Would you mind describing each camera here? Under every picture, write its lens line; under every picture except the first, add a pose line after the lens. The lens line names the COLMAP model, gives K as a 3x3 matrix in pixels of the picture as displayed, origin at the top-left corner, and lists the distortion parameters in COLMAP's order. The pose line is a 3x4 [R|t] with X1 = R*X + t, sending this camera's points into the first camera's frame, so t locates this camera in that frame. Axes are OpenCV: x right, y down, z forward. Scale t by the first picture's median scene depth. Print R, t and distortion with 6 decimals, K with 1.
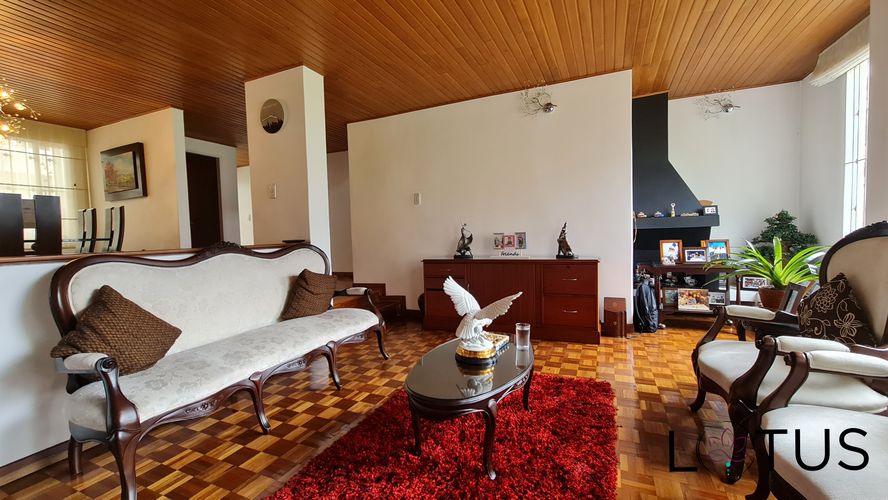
lens RADIAL K [[361.3, 0, 442.4], [0, 361.3, 249.7], [0, 0, 1]] dist [-0.008704, 0.000228]
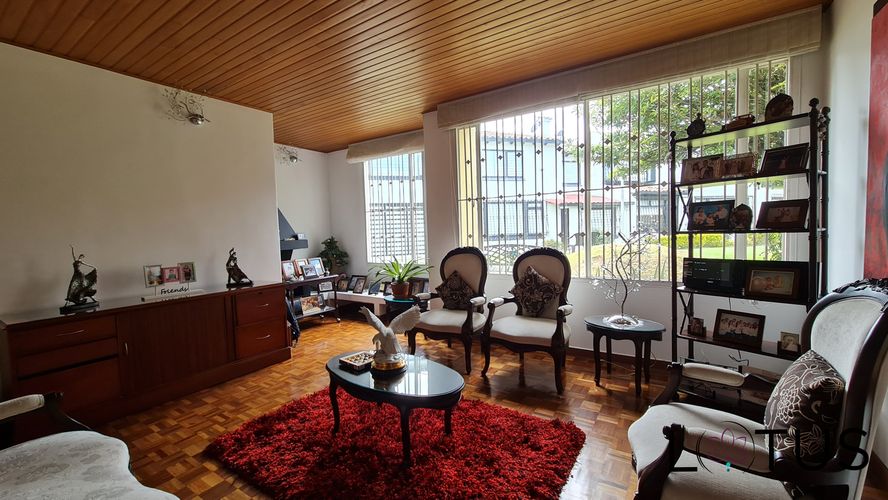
lens RADIAL K [[361.3, 0, 442.4], [0, 361.3, 249.7], [0, 0, 1]] dist [-0.008704, 0.000228]
pose [[0.156845, -0.030743, 0.987145, -0.490564], [0.074927, 0.997005, 0.019146, -0.047764], [-0.984777, 0.070961, 0.158679, 0.295697]]
